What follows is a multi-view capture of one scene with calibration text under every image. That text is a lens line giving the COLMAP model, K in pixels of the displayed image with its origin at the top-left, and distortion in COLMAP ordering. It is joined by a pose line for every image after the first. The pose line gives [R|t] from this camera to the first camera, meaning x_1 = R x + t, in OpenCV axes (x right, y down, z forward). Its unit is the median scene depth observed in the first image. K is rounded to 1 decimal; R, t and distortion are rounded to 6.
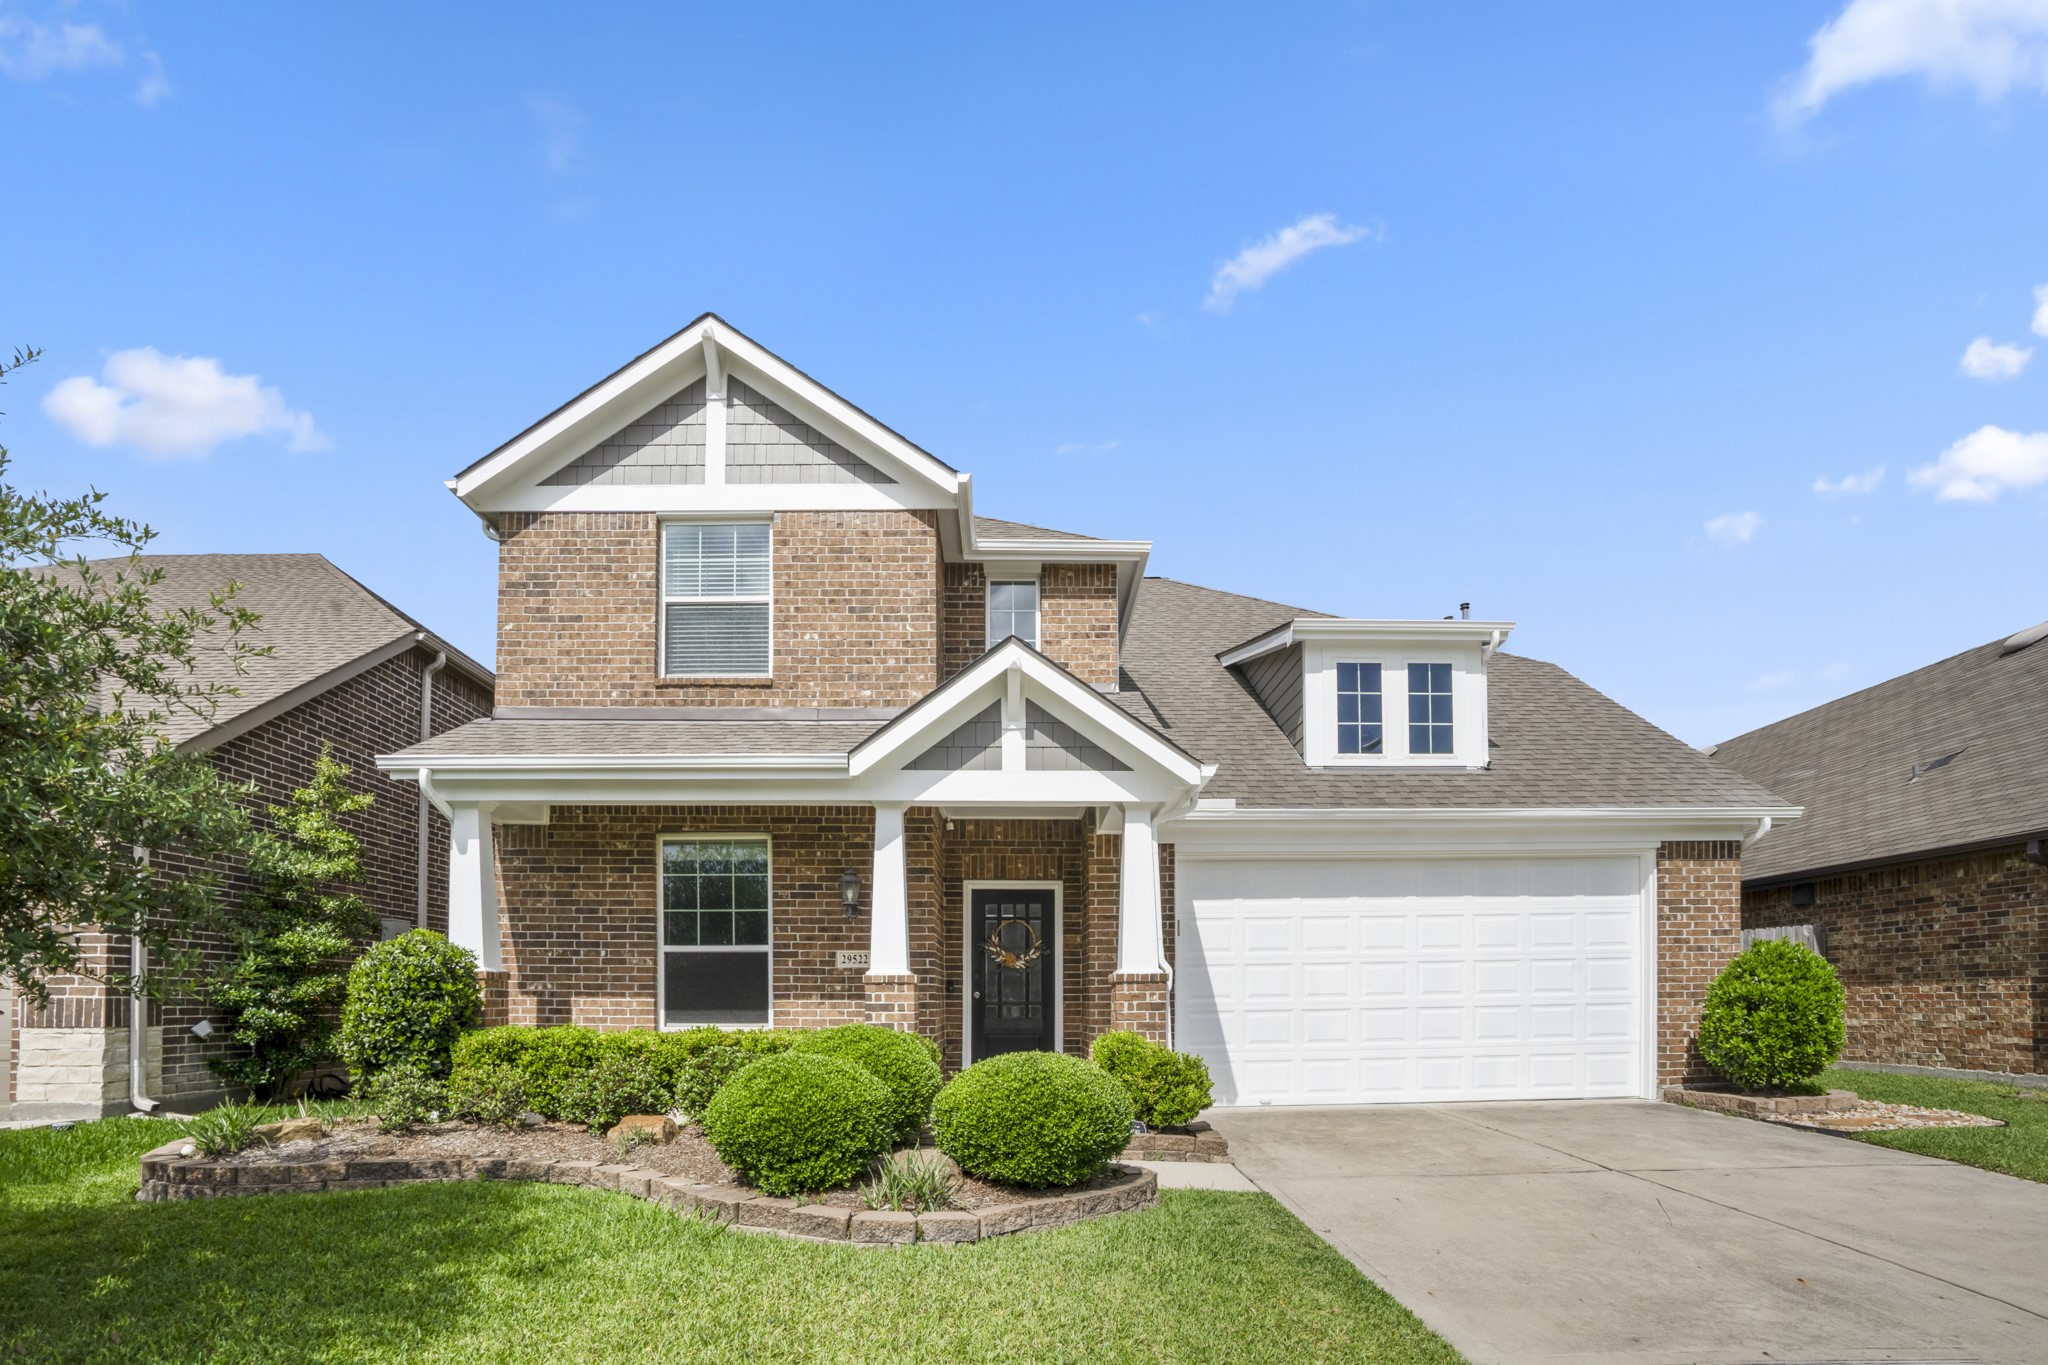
lens RADIAL K [[970.9, 0, 1025.6], [0, 970.9, 711.0], [0, 0, 1]] dist [-0.065692, 0.028410]
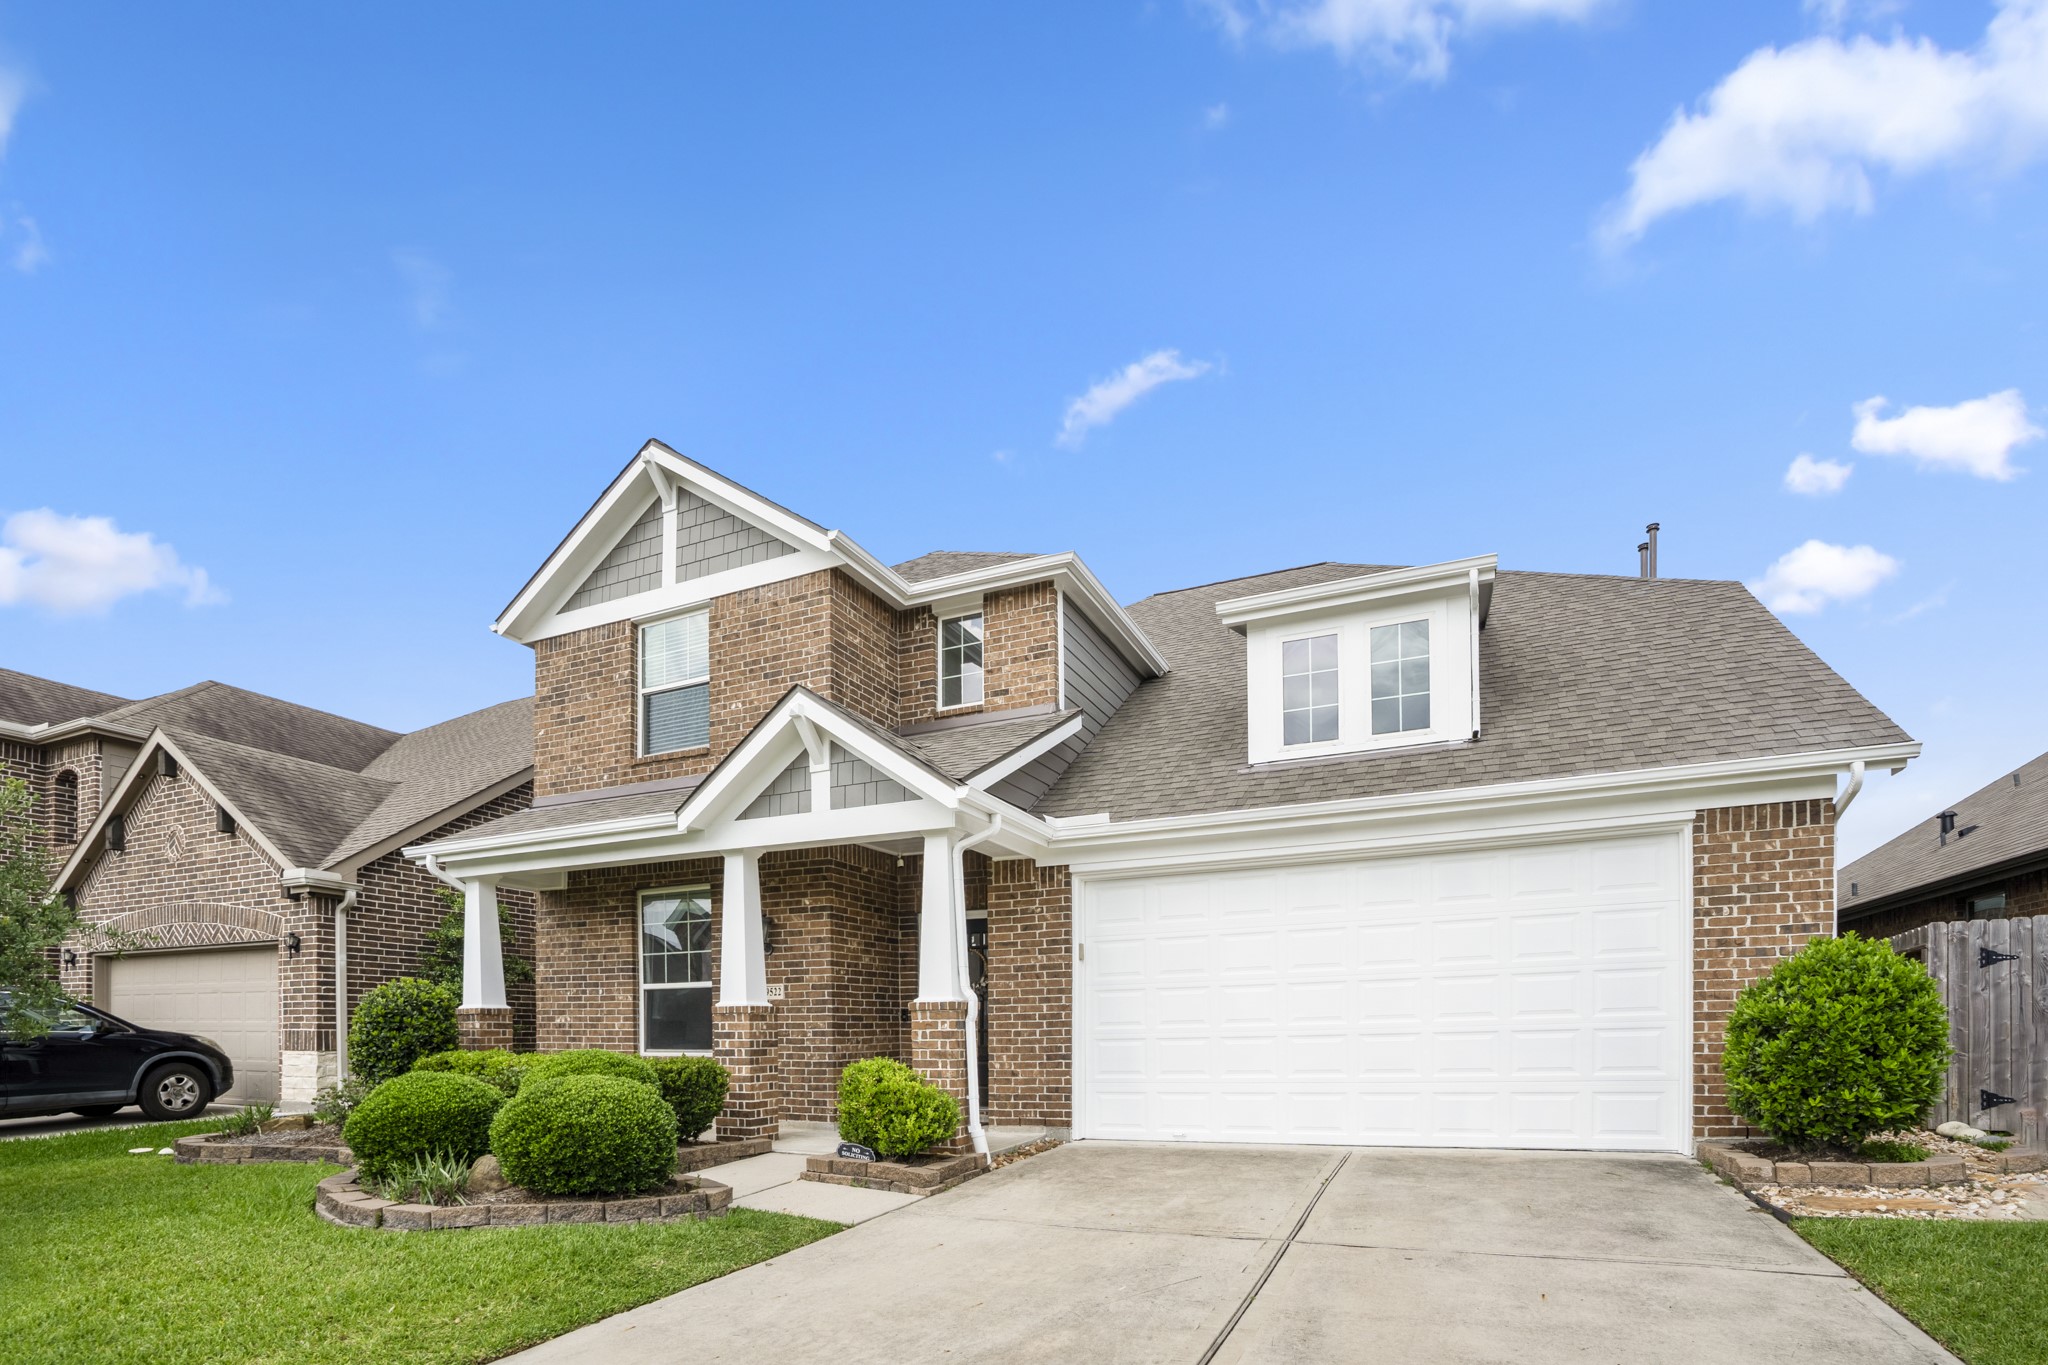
lens RADIAL K [[956.7, 0, 988.9], [0, 956.7, 754.9], [0, 0, 1]] dist [-0.066203, 0.025907]
pose [[0.903598, -0.124227, -0.409974, 0.479877], [0.130117, 0.991405, -0.013624, 0.032327], [0.408143, -0.041034, 0.911995, 0.110730]]
